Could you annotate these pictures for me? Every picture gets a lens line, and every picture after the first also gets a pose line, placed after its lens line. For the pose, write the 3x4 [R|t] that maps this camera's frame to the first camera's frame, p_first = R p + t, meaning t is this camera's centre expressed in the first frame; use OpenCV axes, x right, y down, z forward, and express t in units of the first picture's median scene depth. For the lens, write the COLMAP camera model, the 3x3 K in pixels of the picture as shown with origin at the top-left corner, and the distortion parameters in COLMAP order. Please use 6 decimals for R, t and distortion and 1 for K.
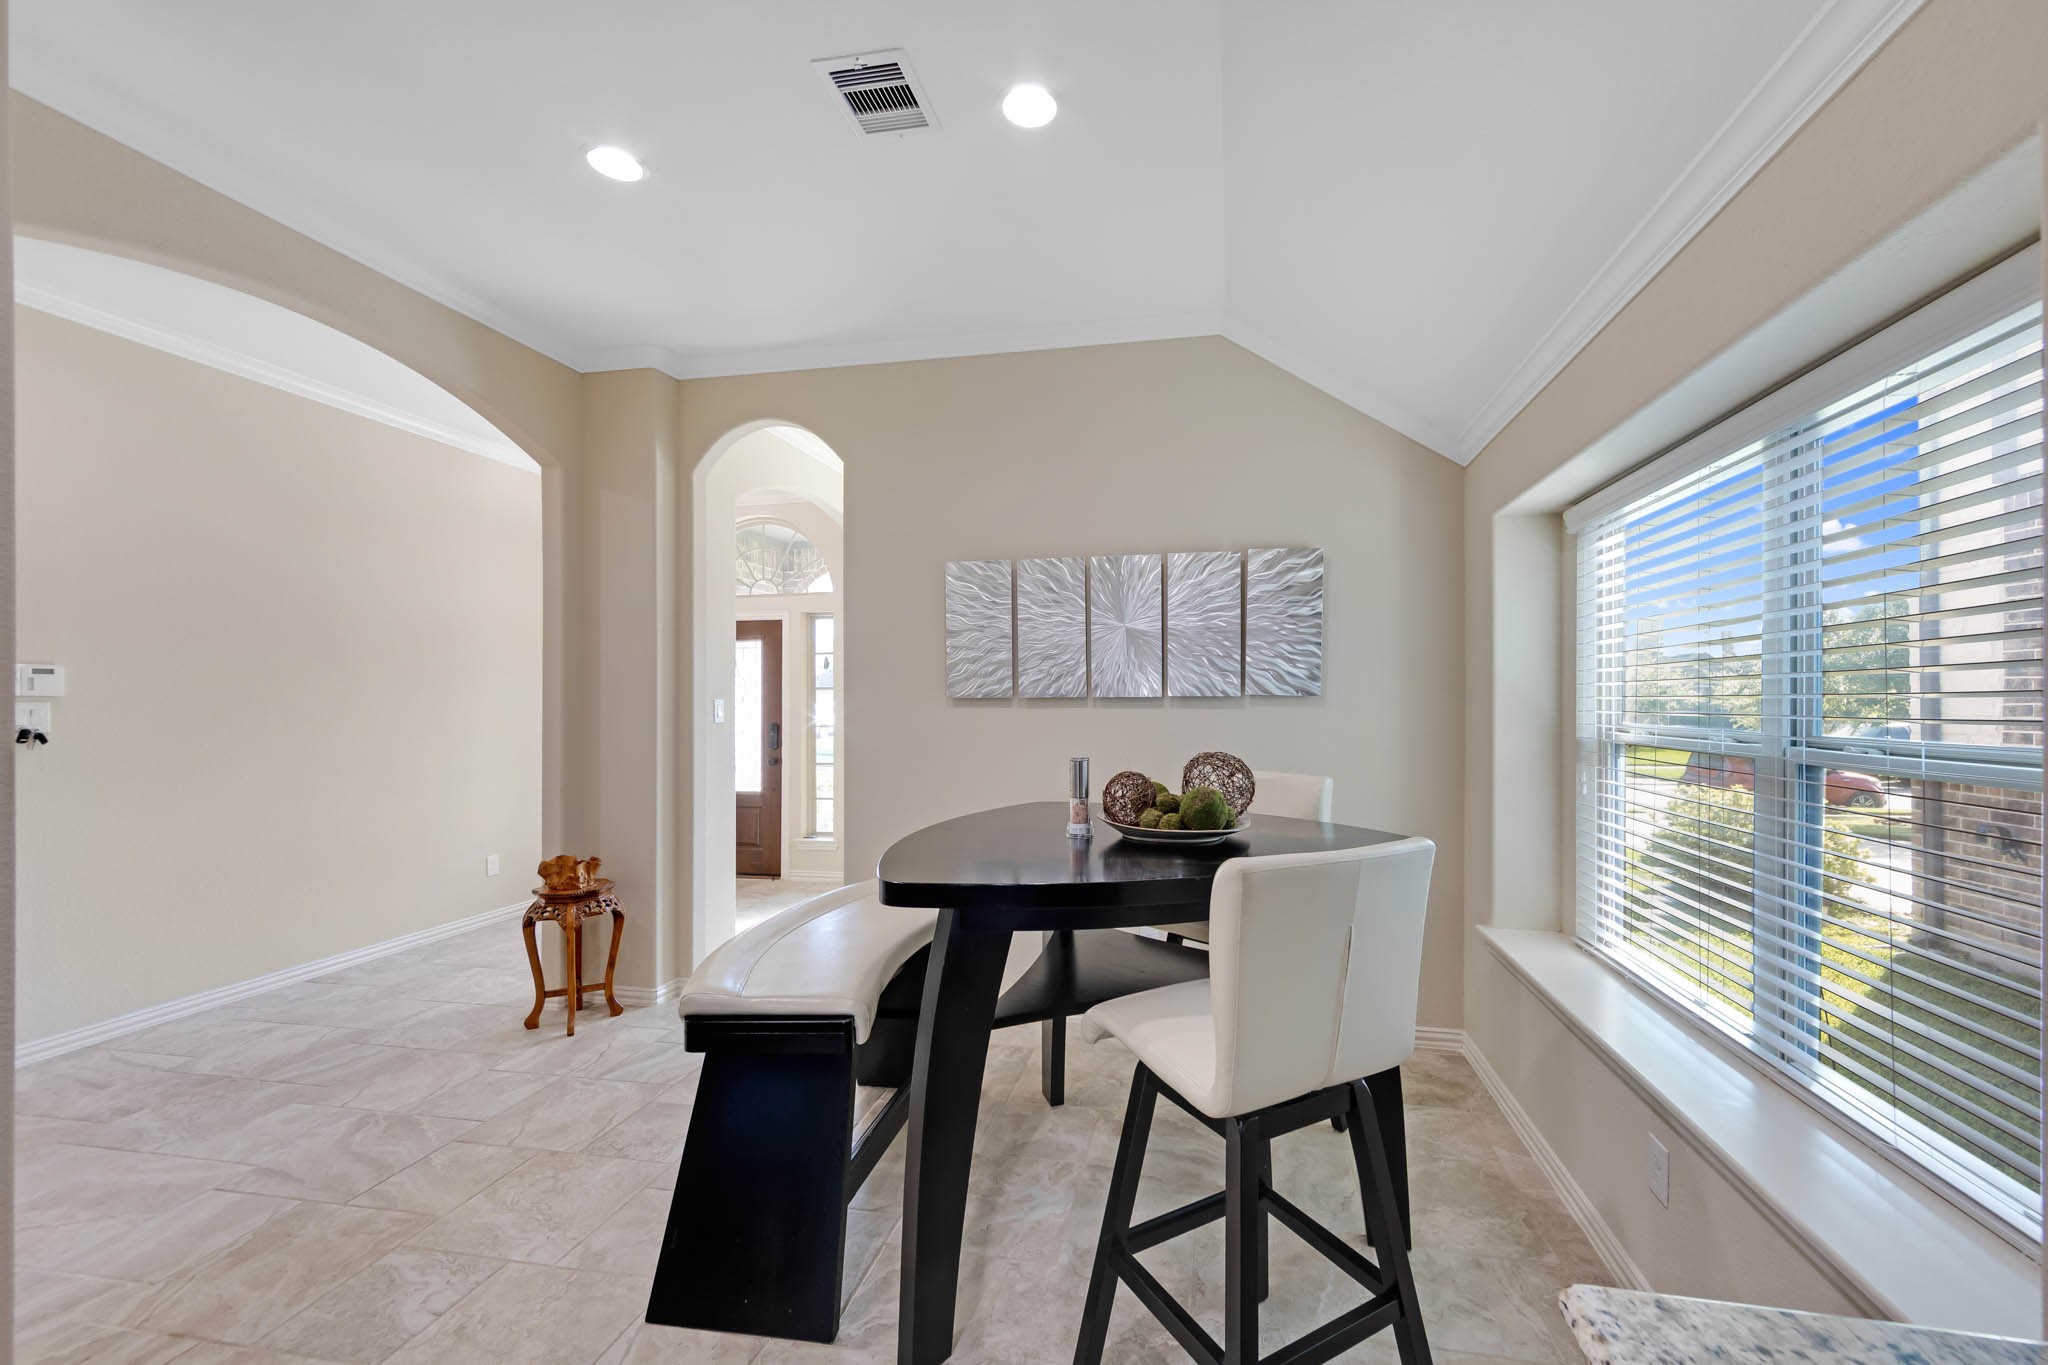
lens RADIAL K [[810.3, 0, 1073.0], [0, 810.3, 701.6], [0, 0, 1]] dist [0.001108, 0.000257]
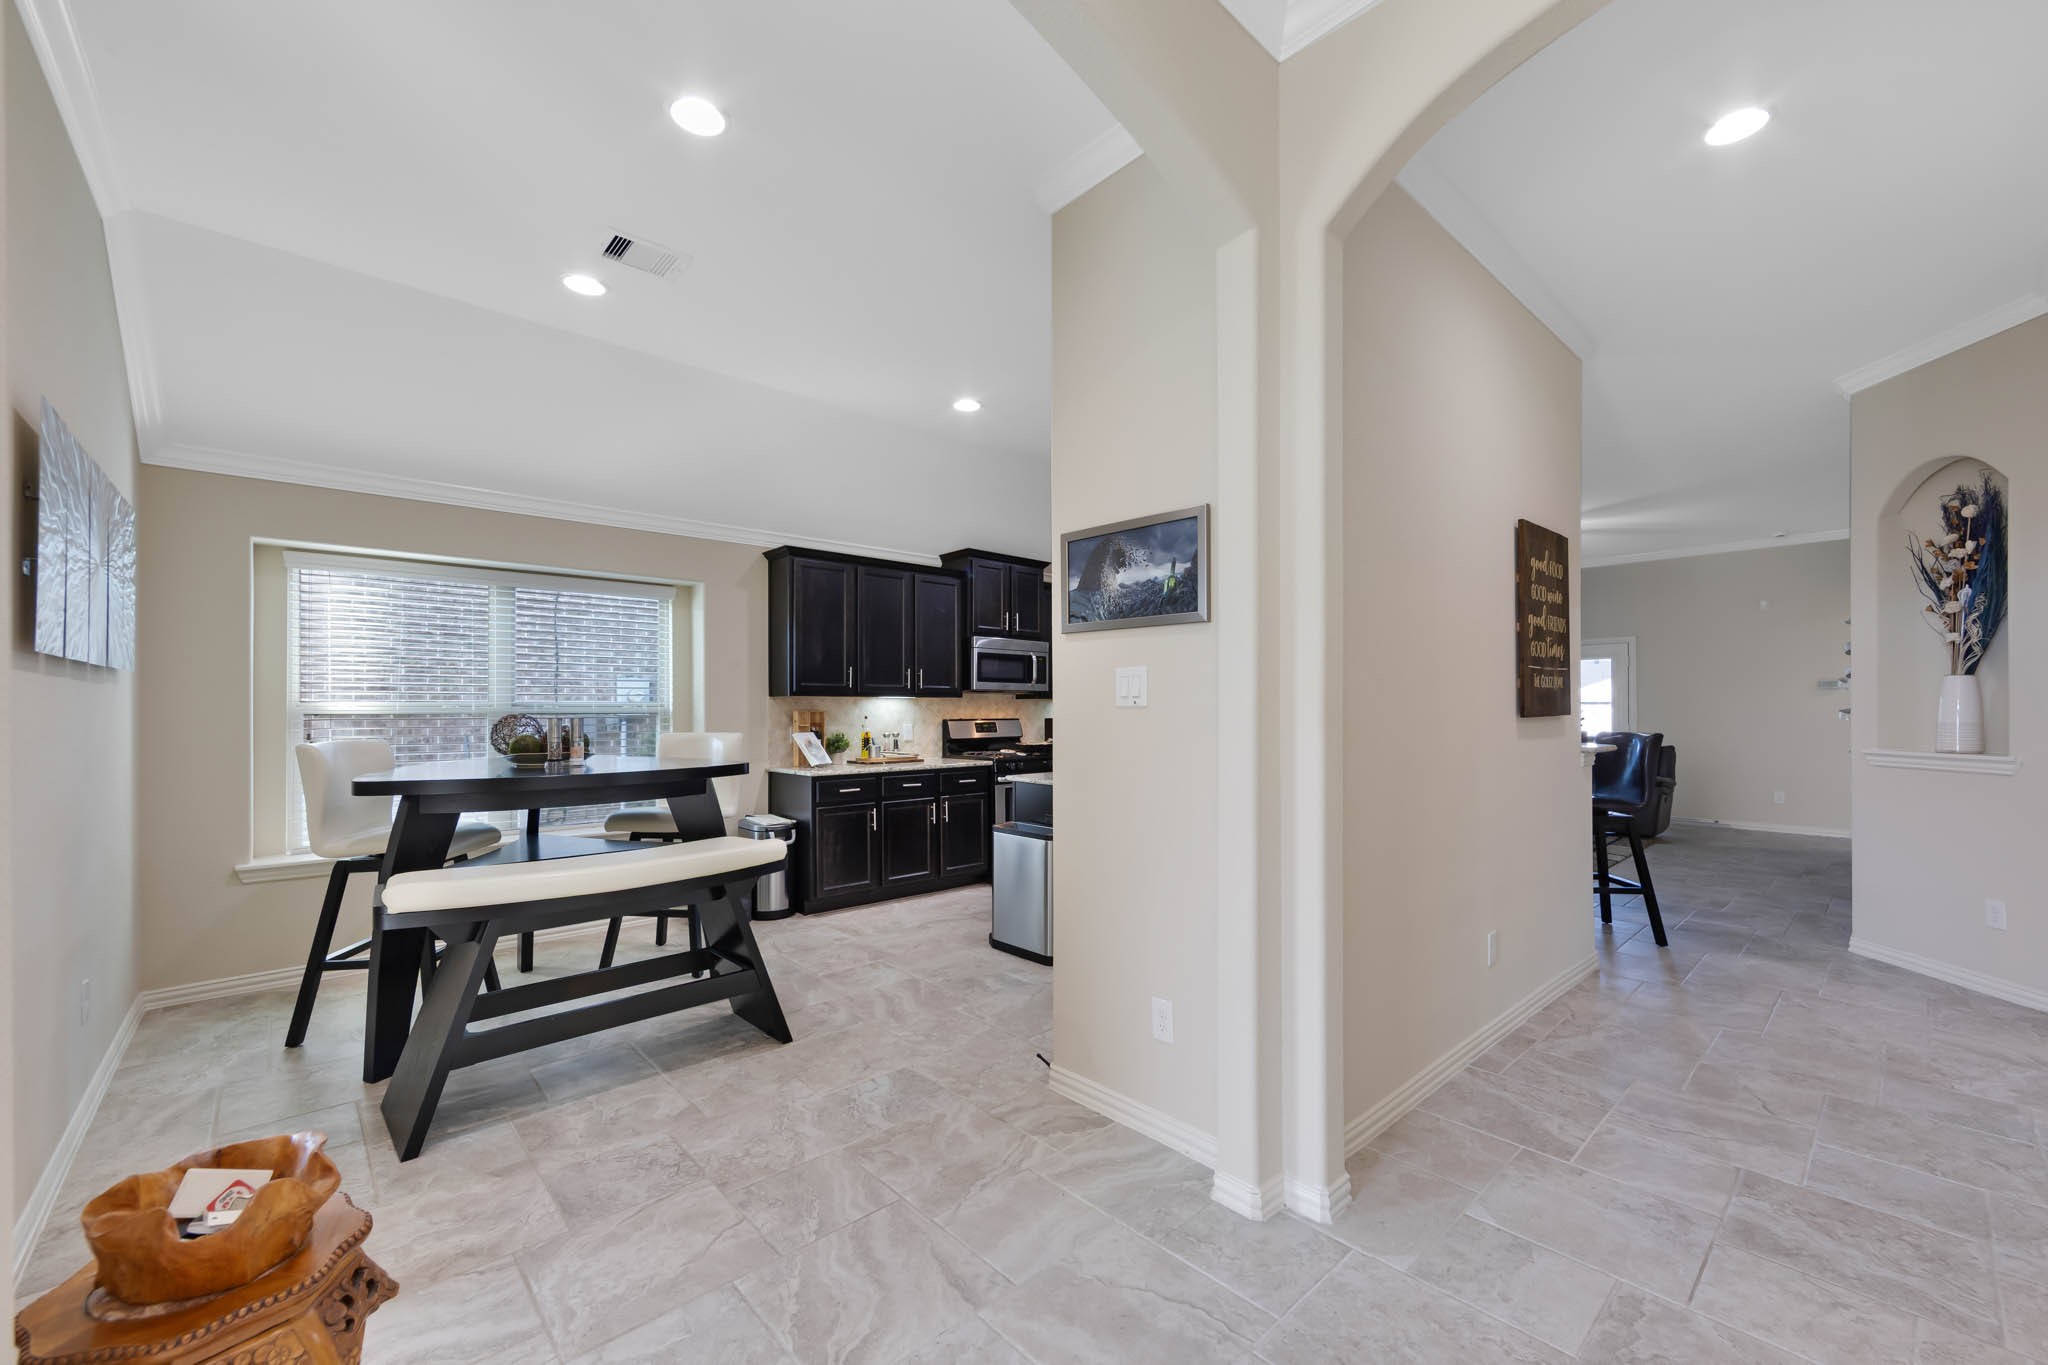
lens RADIAL K [[812.0, 0, 1047.5], [0, 812.0, 705.6], [0, 0, 1]] dist [0.001435, -0.000545]
pose [[-0.800264, 0.007158, 0.599604, -1.166023], [0.005154, 0.999974, -0.005059, 0.042652], [-0.599625, -0.000958, -0.800280, 1.203171]]
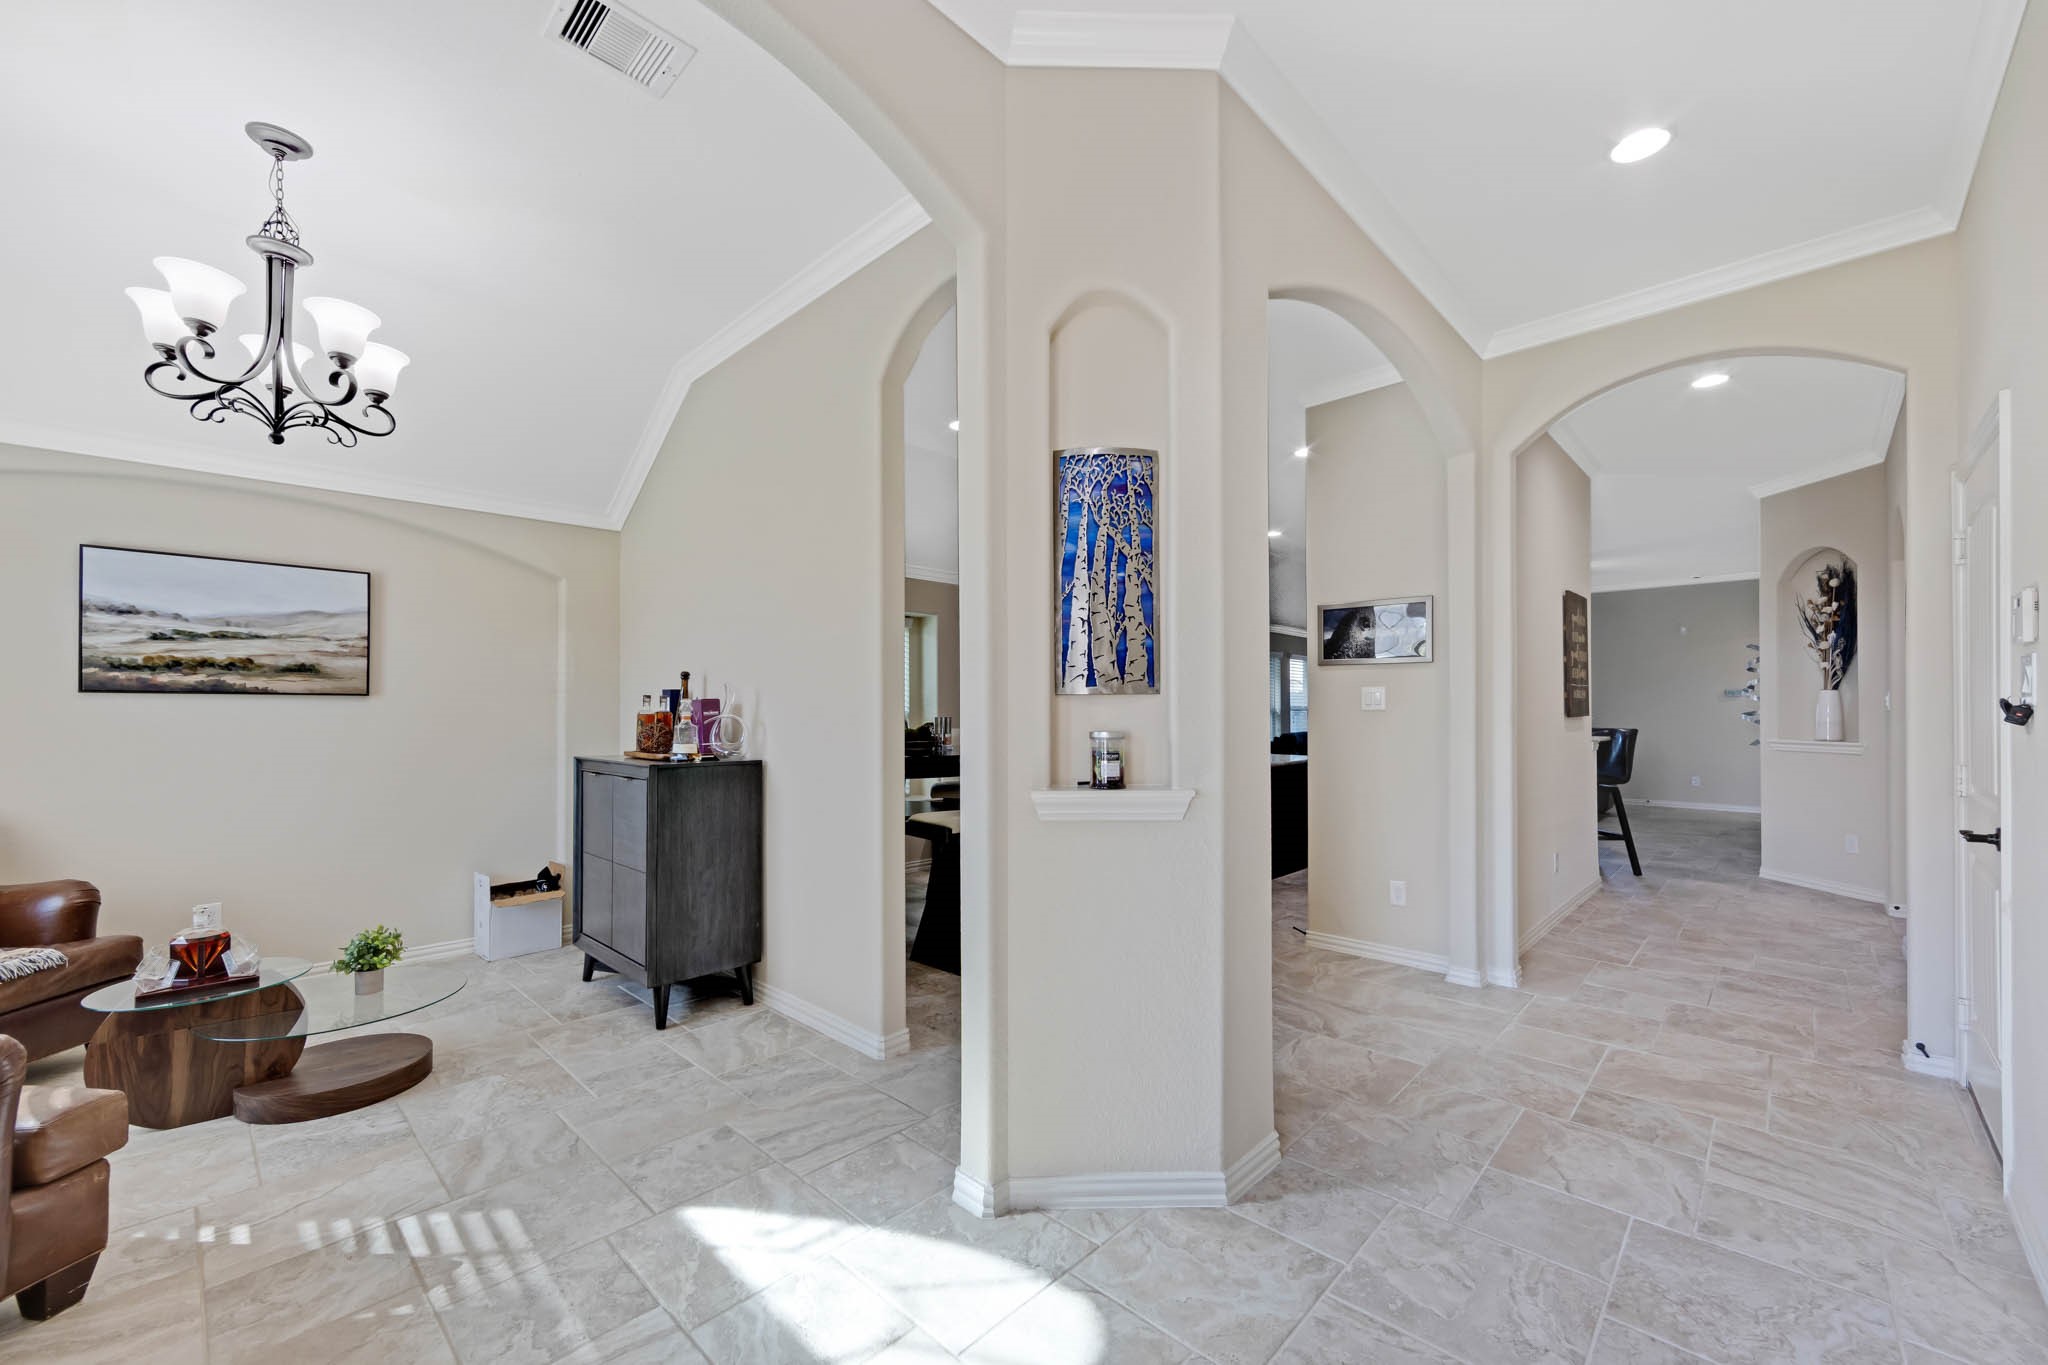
lens RADIAL K [[803.7, 0, 1030.2], [0, 803.7, 702.0], [0, 0, 1]] dist [-0.001296, -0.000403]
pose [[-0.835883, 0.009807, 0.548819, -1.009936], [0.003832, 0.999920, -0.012032, 0.040612], [-0.548894, -0.007954, -0.835854, 1.944066]]
